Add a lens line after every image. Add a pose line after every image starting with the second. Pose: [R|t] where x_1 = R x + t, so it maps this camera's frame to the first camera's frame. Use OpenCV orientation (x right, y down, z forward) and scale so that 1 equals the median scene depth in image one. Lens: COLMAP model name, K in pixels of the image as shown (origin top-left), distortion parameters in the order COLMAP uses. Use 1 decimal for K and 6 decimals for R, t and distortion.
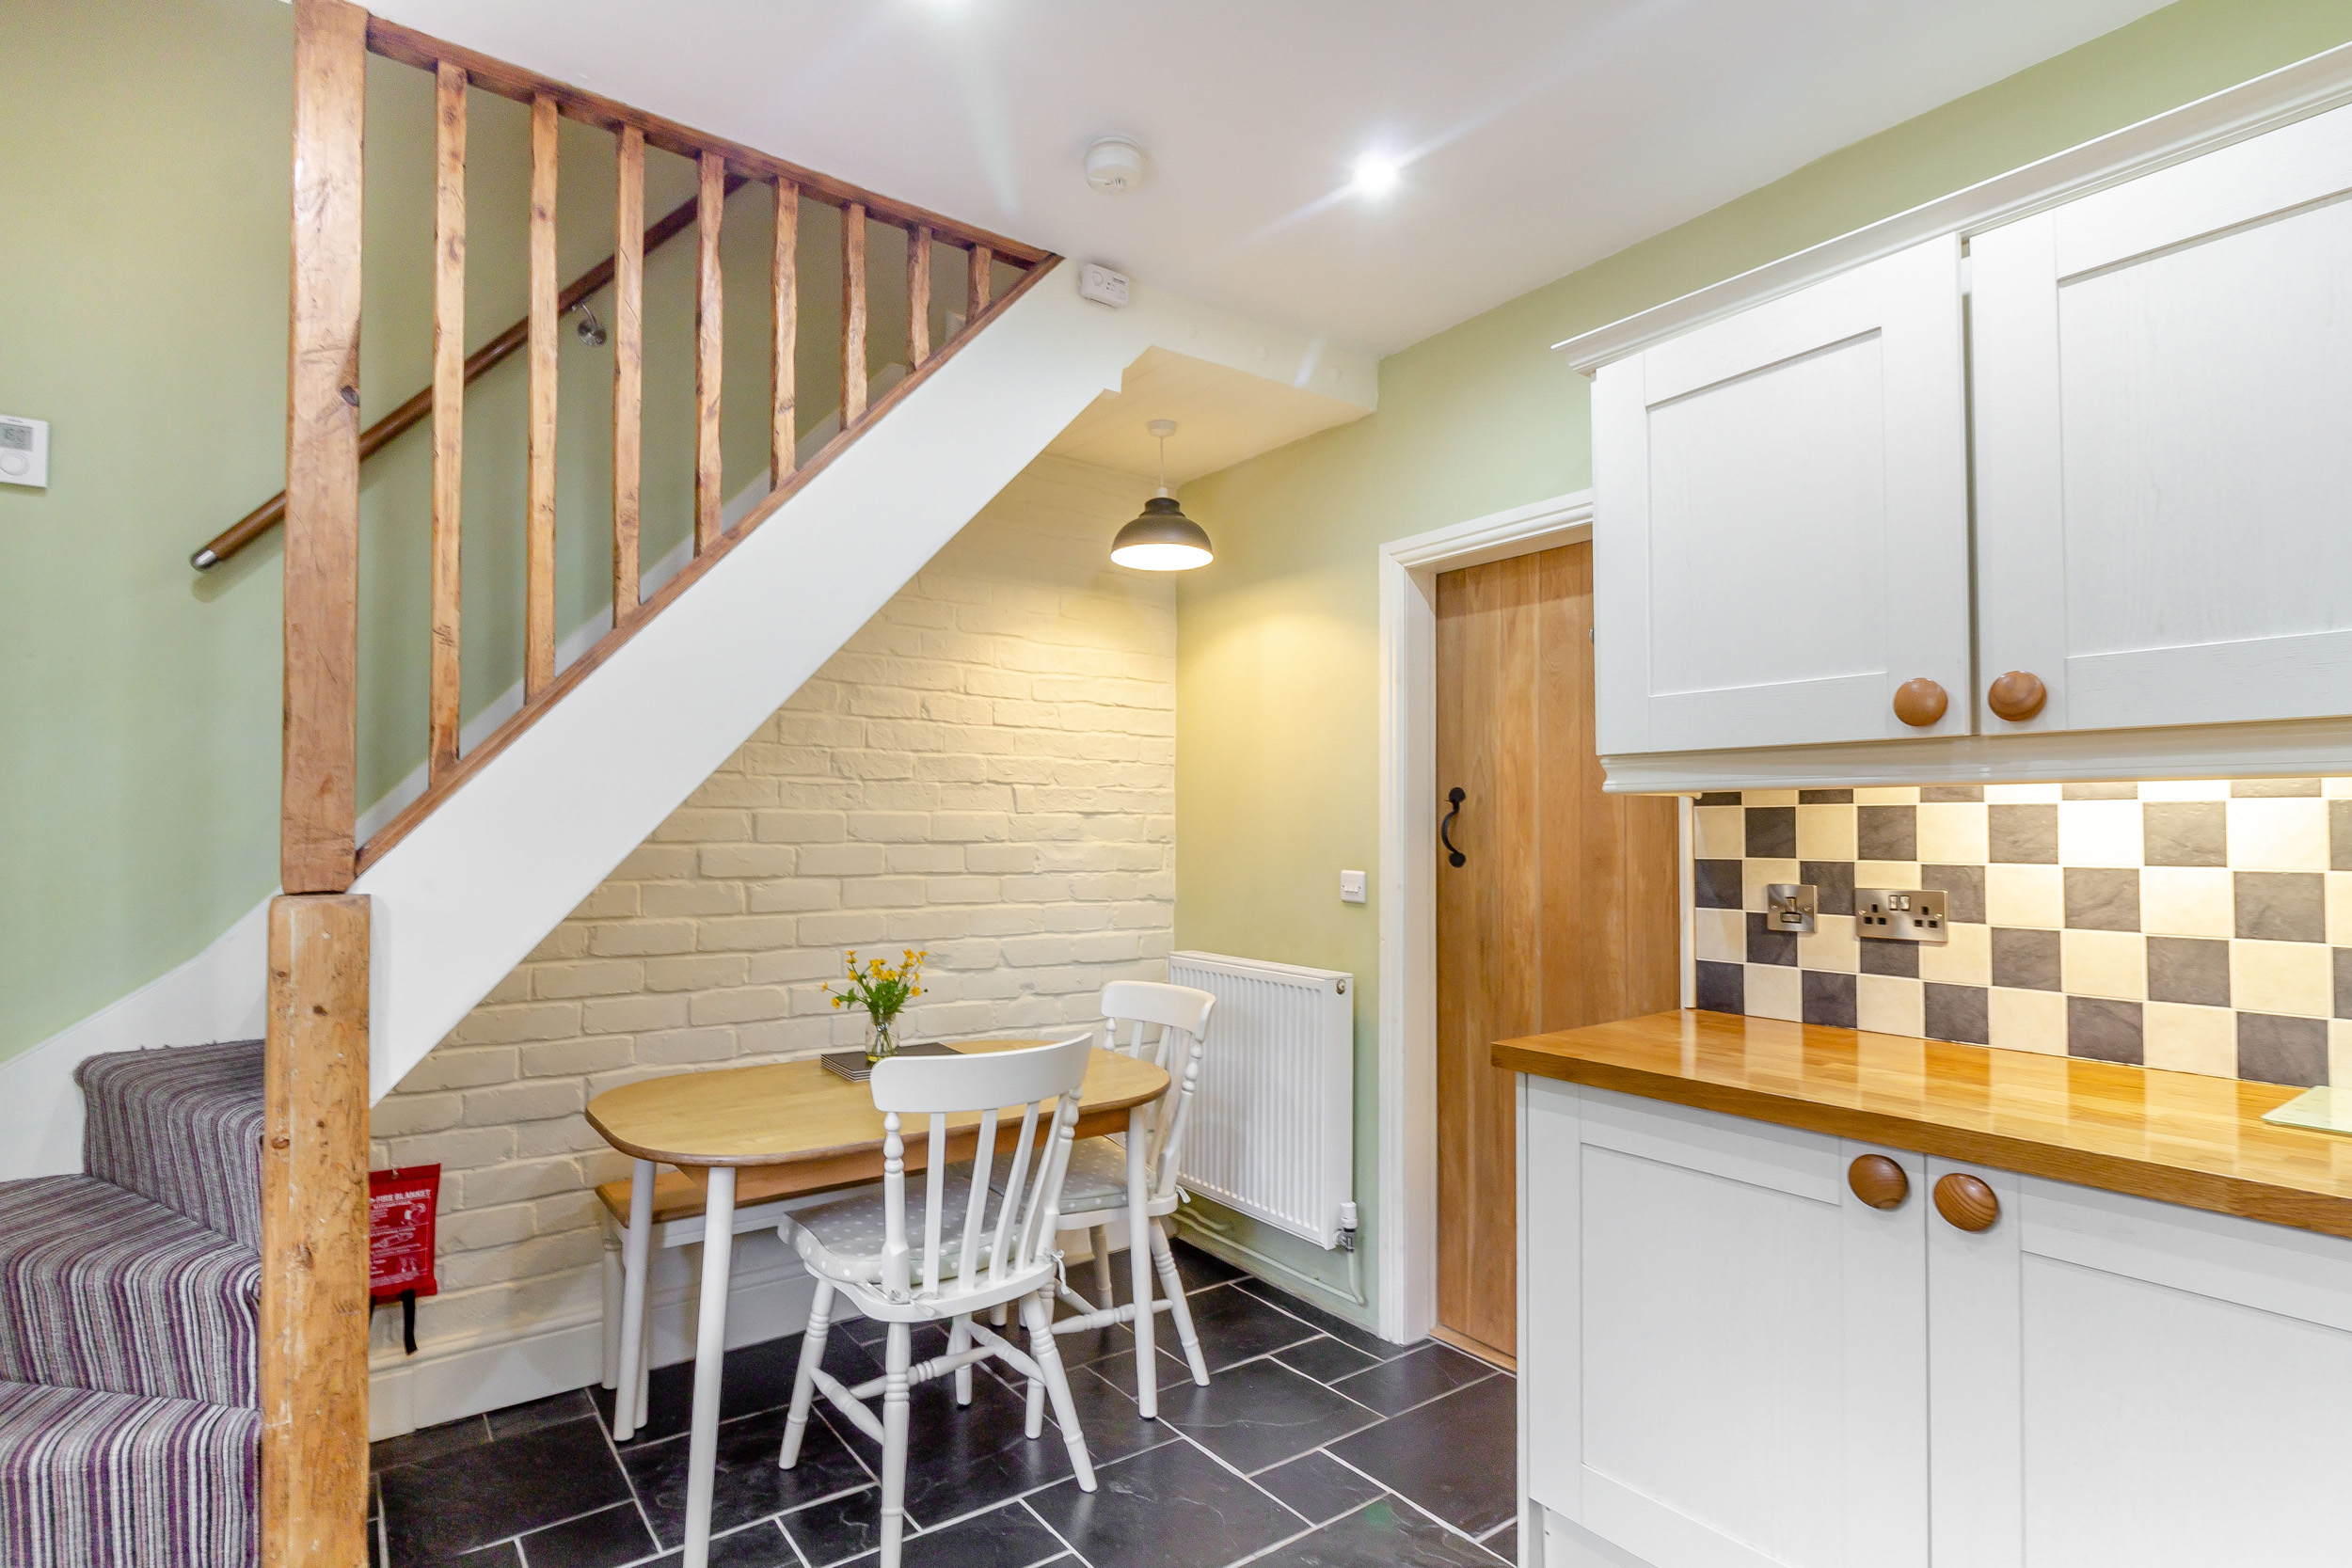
lens RADIAL K [[1170.5, 0, 1074.9], [0, 1170.5, 796.1], [0, 0, 1]] dist [0.007025, 0.000362]
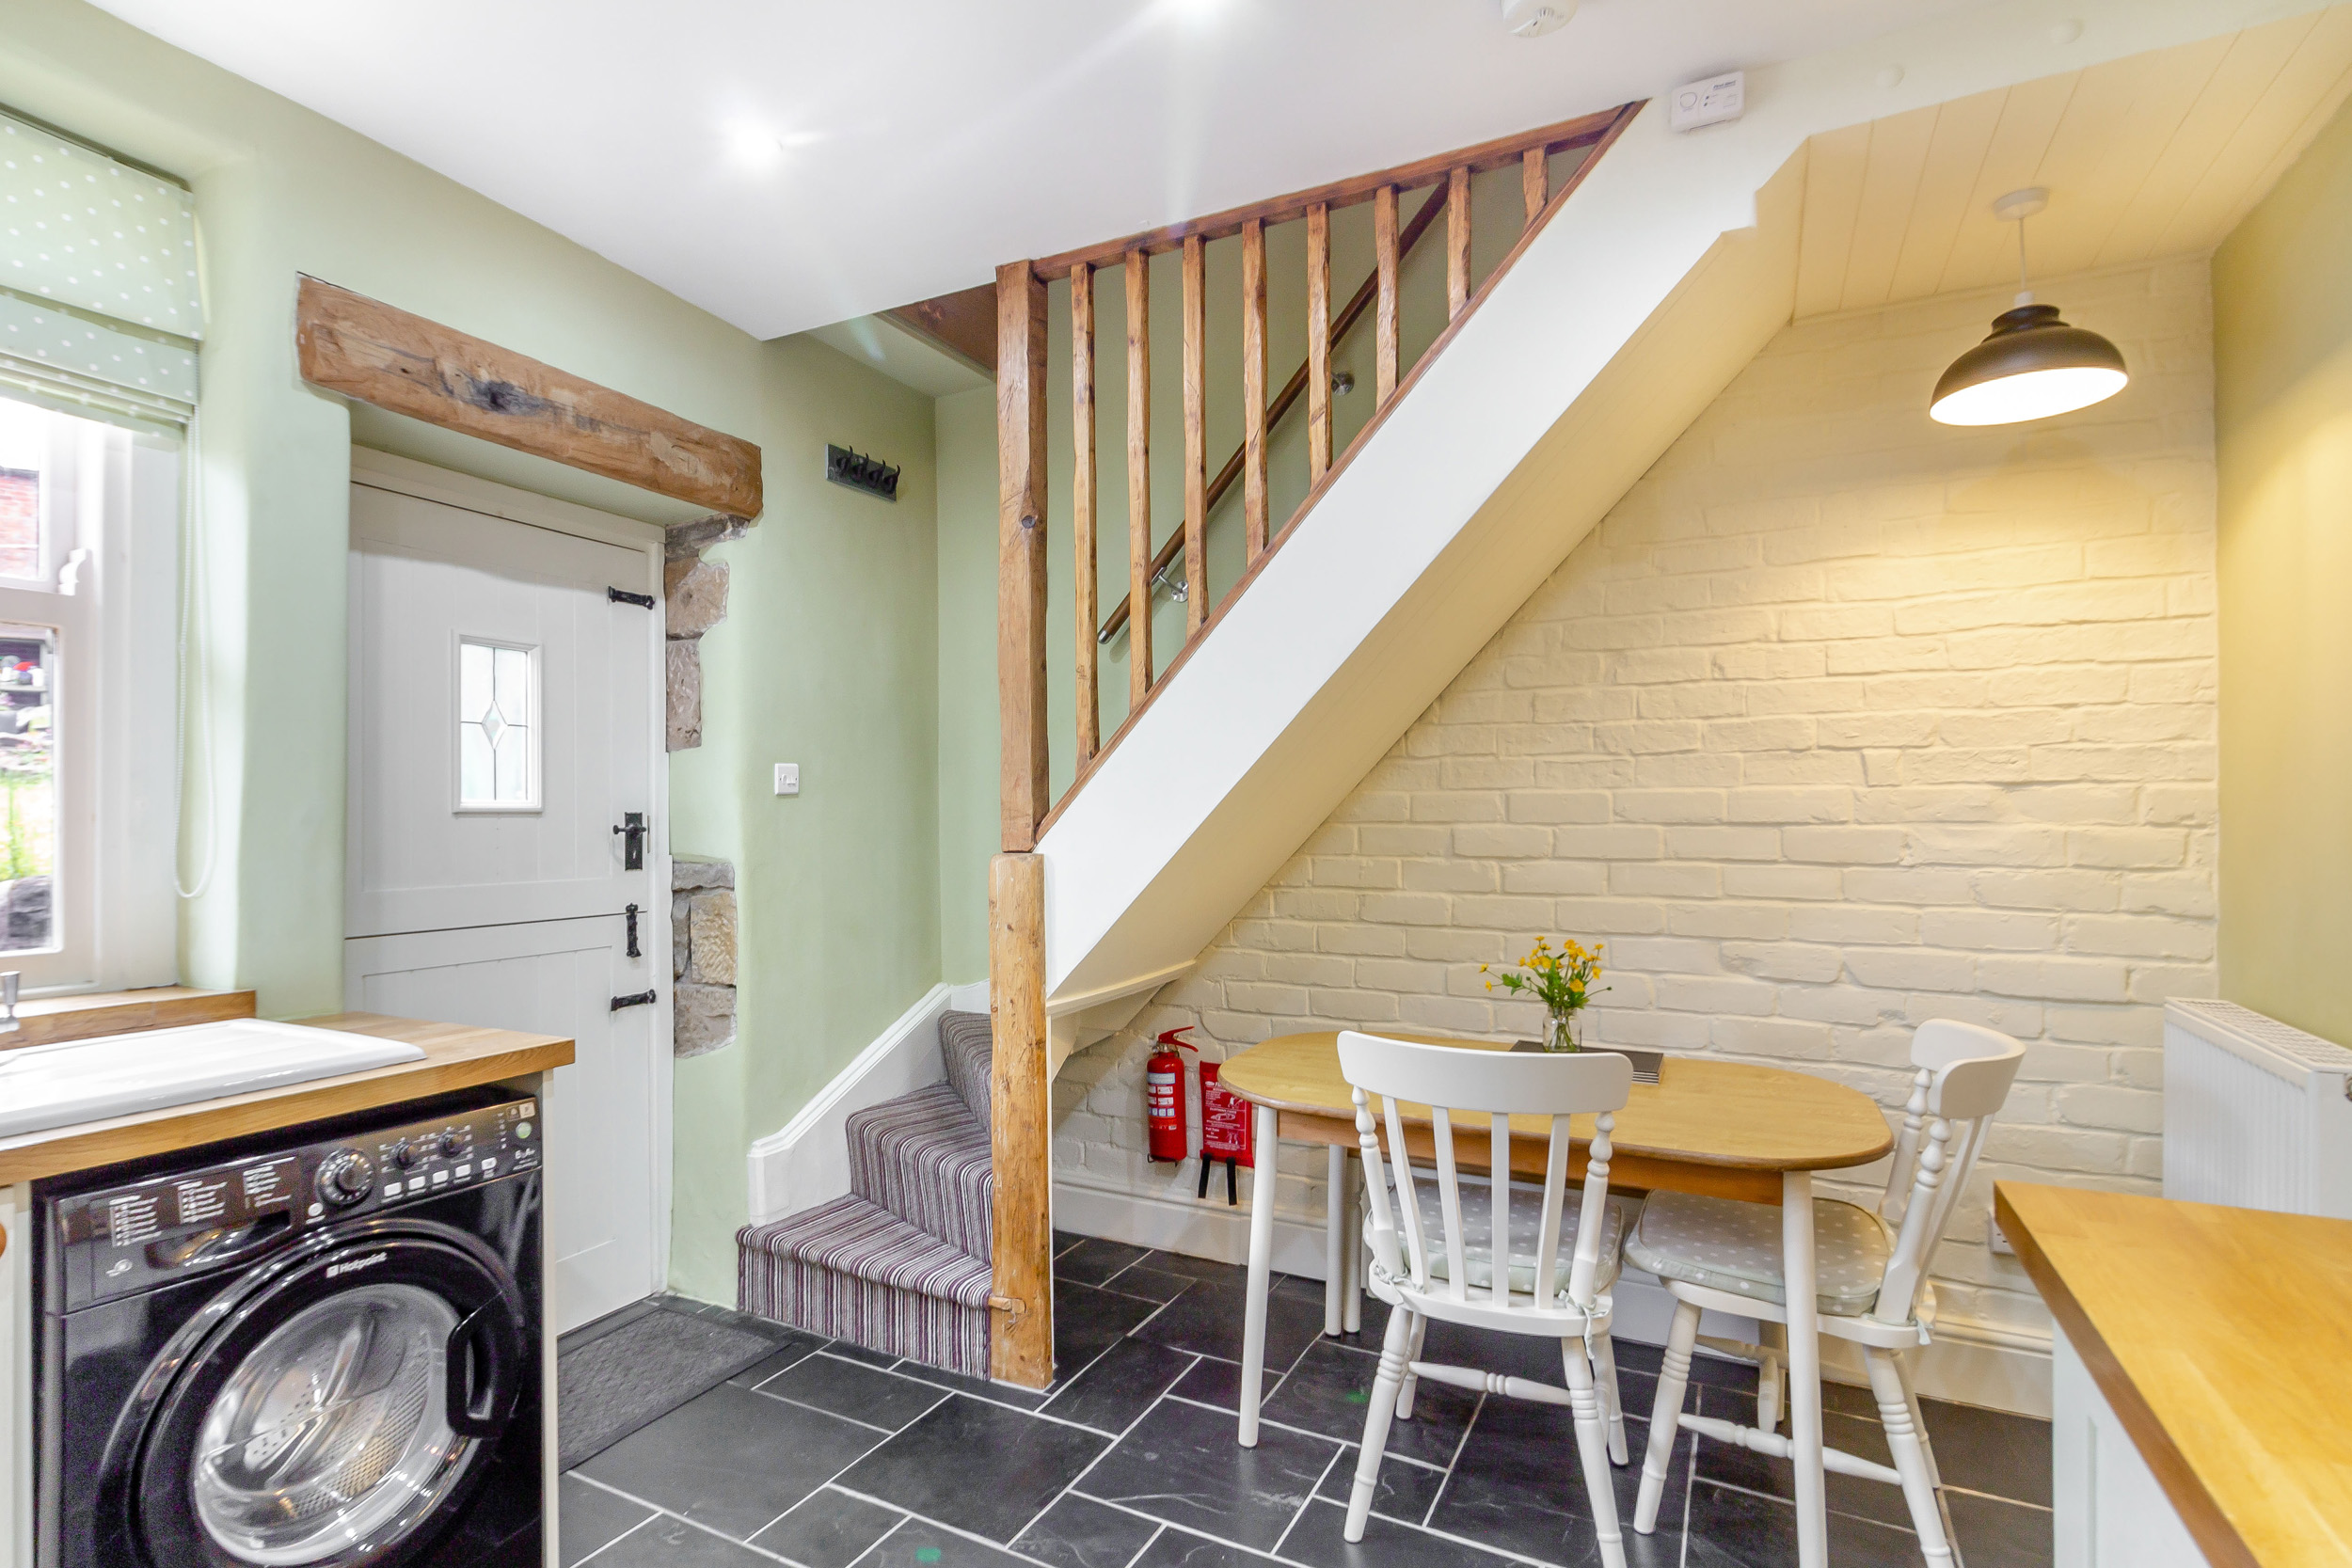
lens RADIAL K [[1119.0, 0, 1166.6], [0, 1119.0, 799.4], [0, 0, 1]] dist [-0.000305, -0.000042]
pose [[0.472923, -0.019281, -0.880893, 0.546184], [0.028002, 0.999584, -0.006846, 0.021898], [0.880659, -0.021429, 0.473266, 0.356549]]
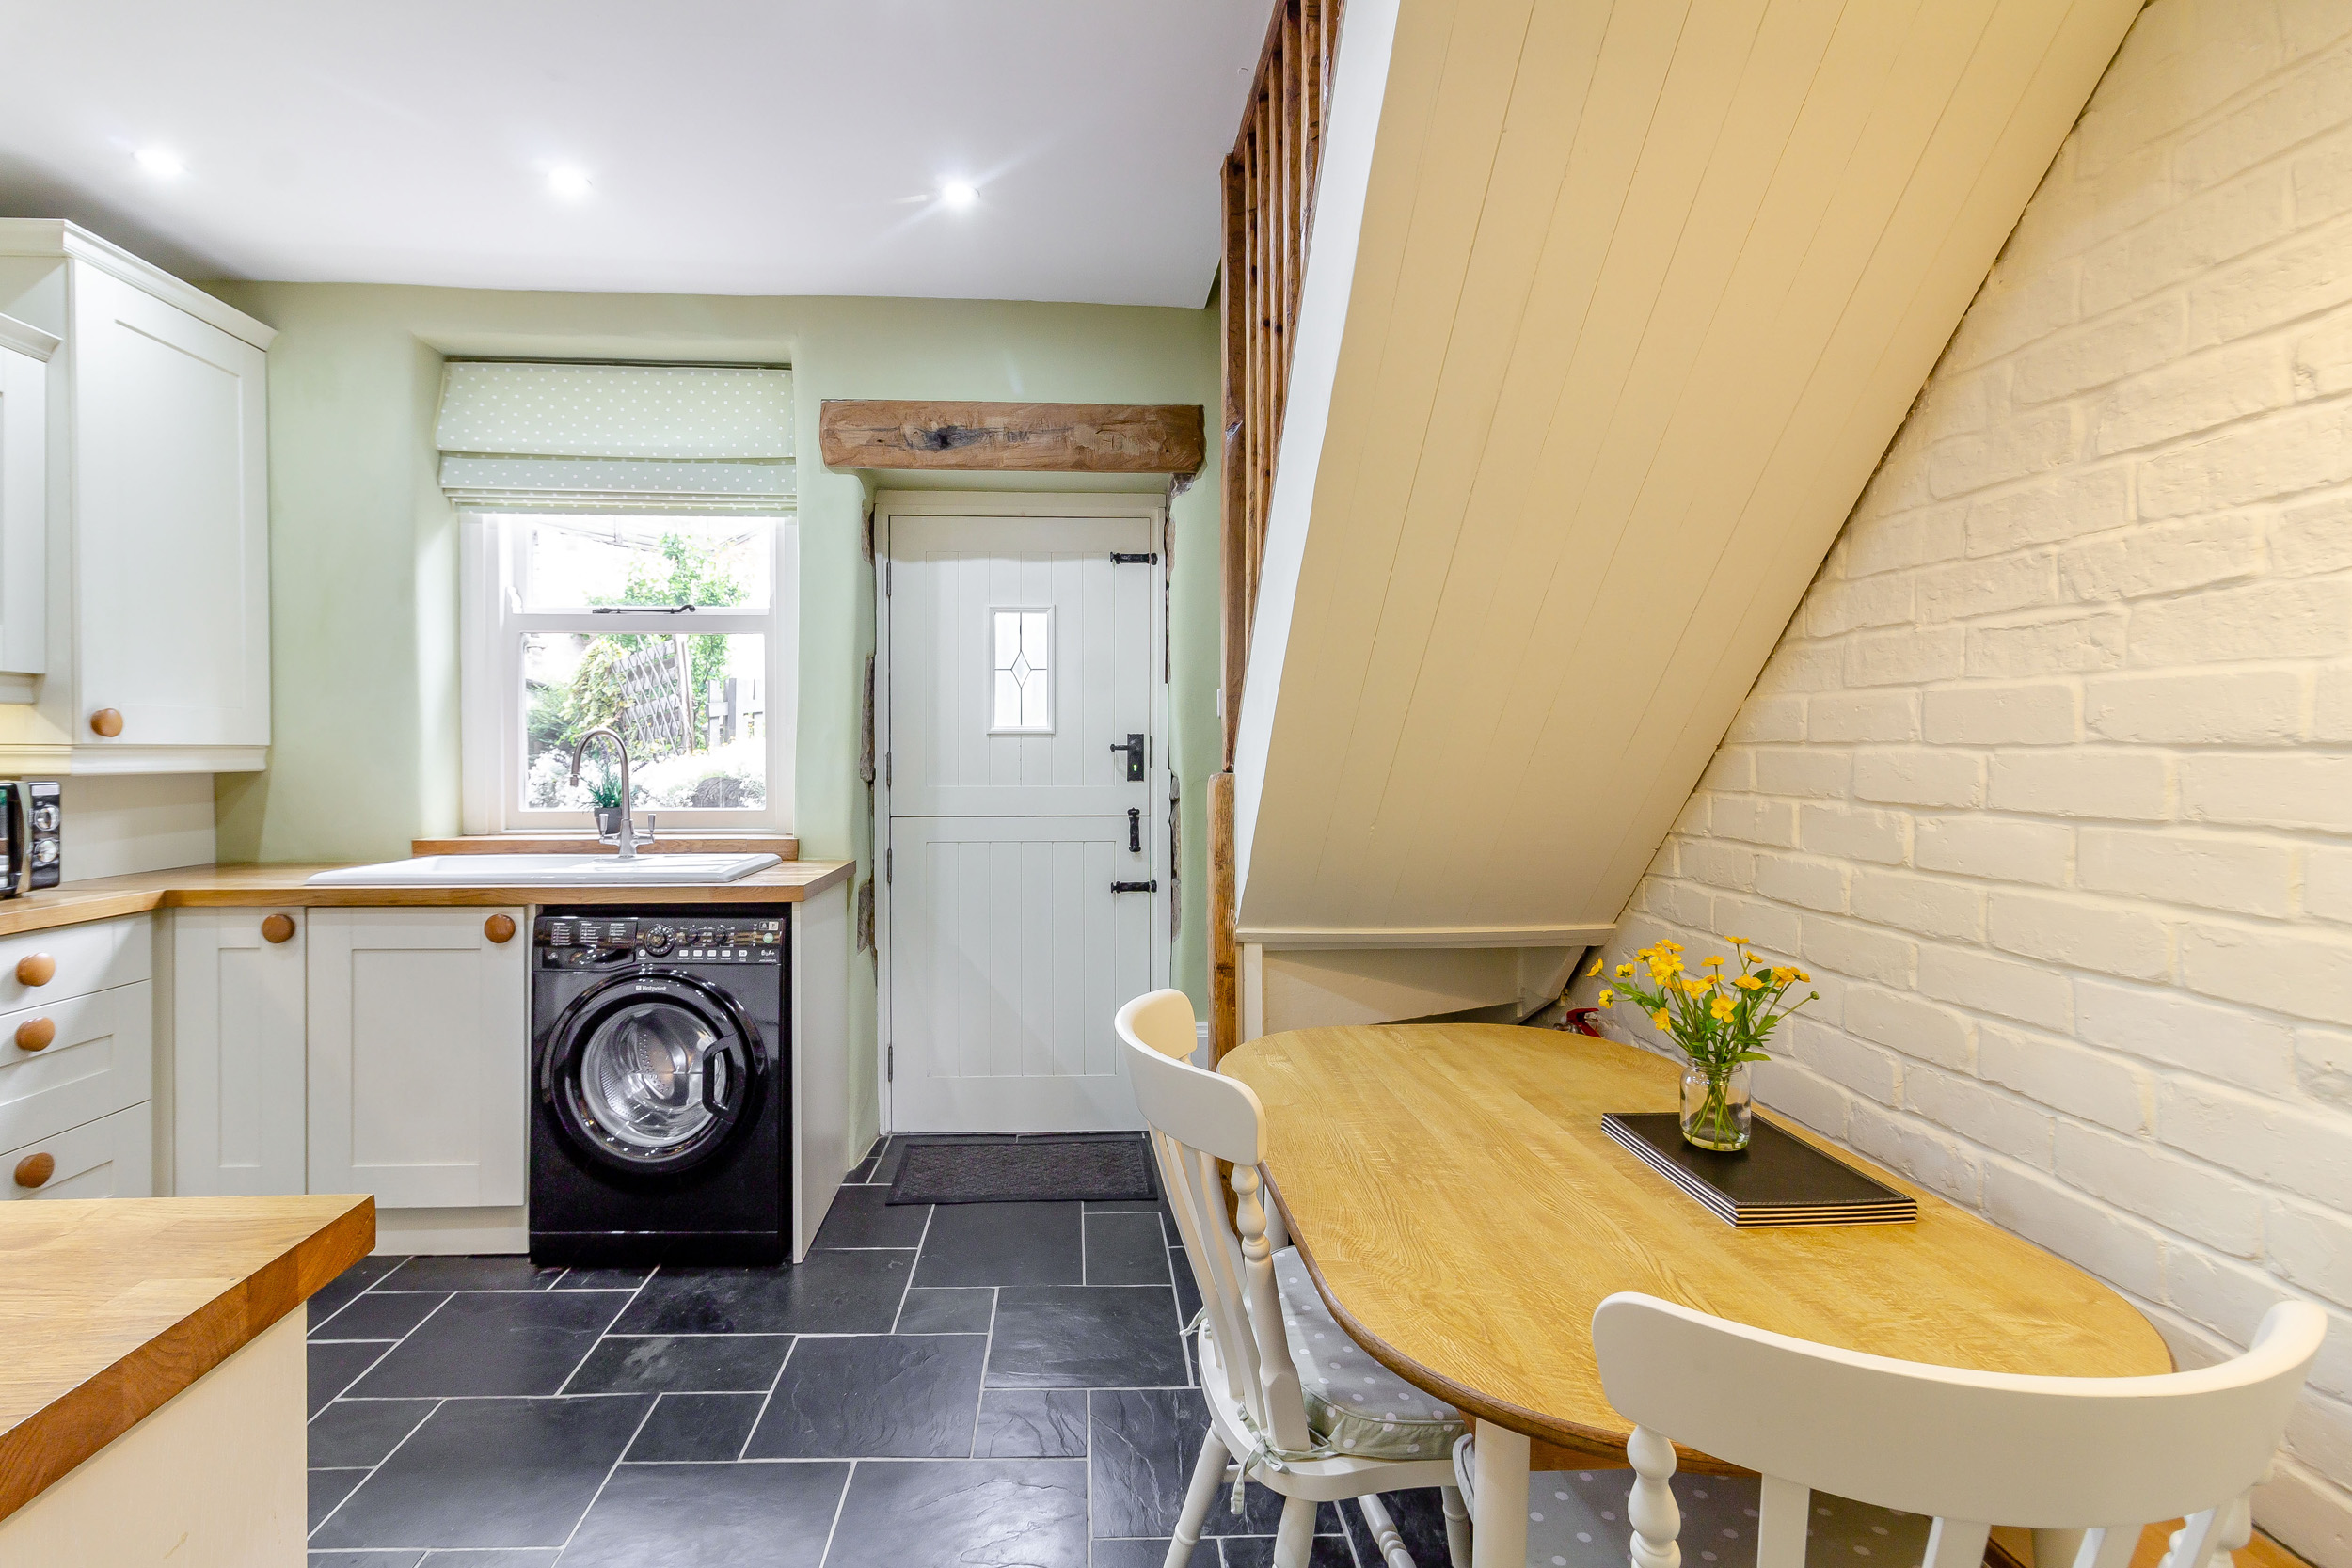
lens RADIAL K [[1124.2, 0, 1145.9], [0, 1124.2, 755.9], [0, 0, 1]] dist [0.000093, 0.000231]
pose [[-0.512949, 0.003810, -0.858410, 0.477915], [0.019754, 0.999778, -0.007367, 0.051916], [0.858192, -0.020735, -0.512911, 1.195237]]
